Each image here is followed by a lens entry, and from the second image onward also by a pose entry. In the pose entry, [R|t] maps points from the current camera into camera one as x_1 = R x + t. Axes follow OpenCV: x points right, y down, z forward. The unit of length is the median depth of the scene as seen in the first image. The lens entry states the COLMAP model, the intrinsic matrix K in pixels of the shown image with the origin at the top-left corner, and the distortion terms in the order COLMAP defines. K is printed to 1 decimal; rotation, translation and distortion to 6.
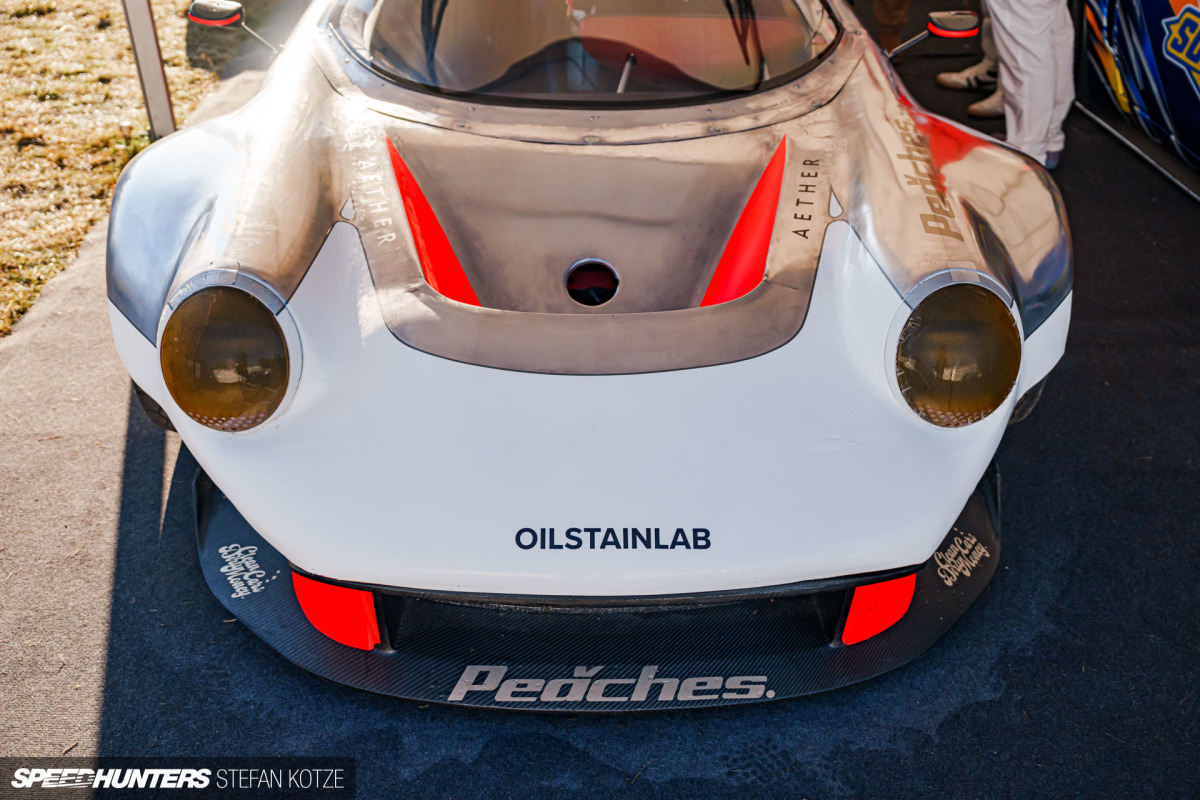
lens RADIAL K [[1096.7, 0, 601.5], [0, 1096.7, 400.8], [0, 0, 1]] dist [0.030128, 0.000000]
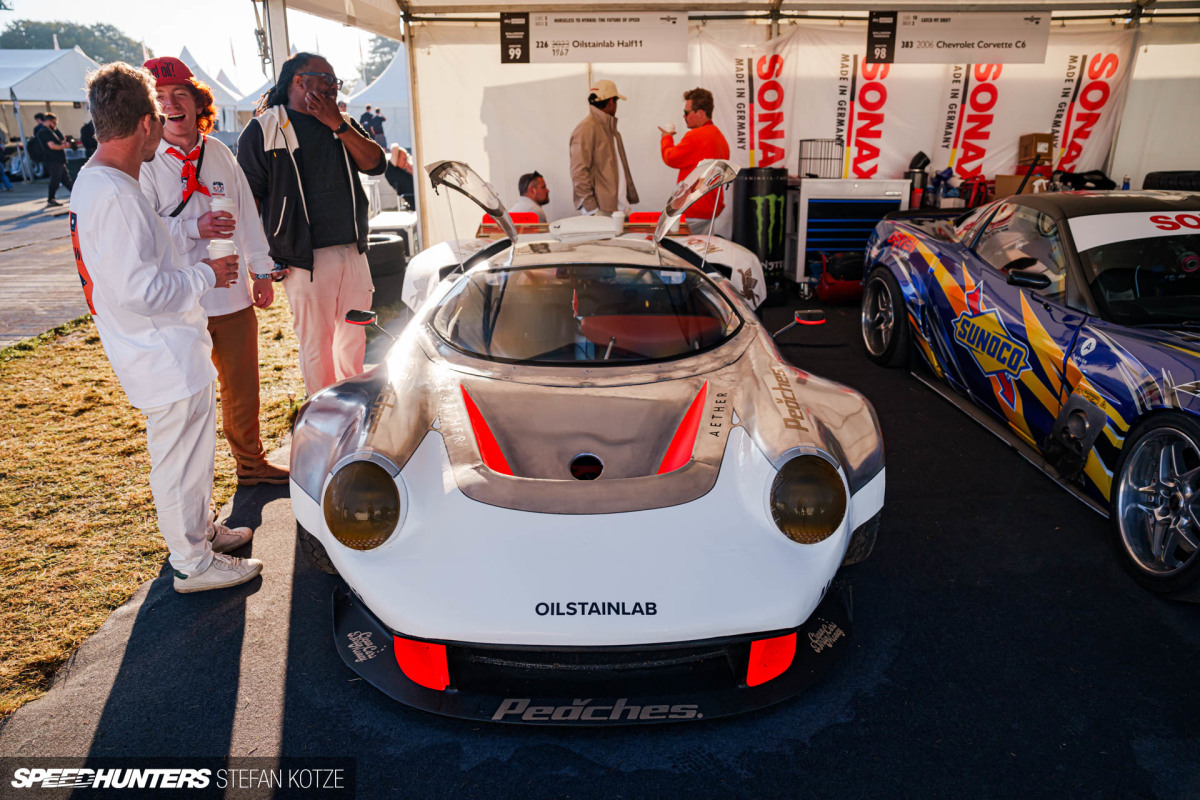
lens RADIAL K [[837.2, 0, 602.6], [0, 837.2, 398.4], [0, 0, 1]] dist [-0.048963, 0.004160]
pose [[0.999831, -0.015504, -0.009891, 0.031904], [0.012380, 0.965144, -0.261426, 0.127591], [0.013600, 0.261260, 0.965173, -0.224313]]
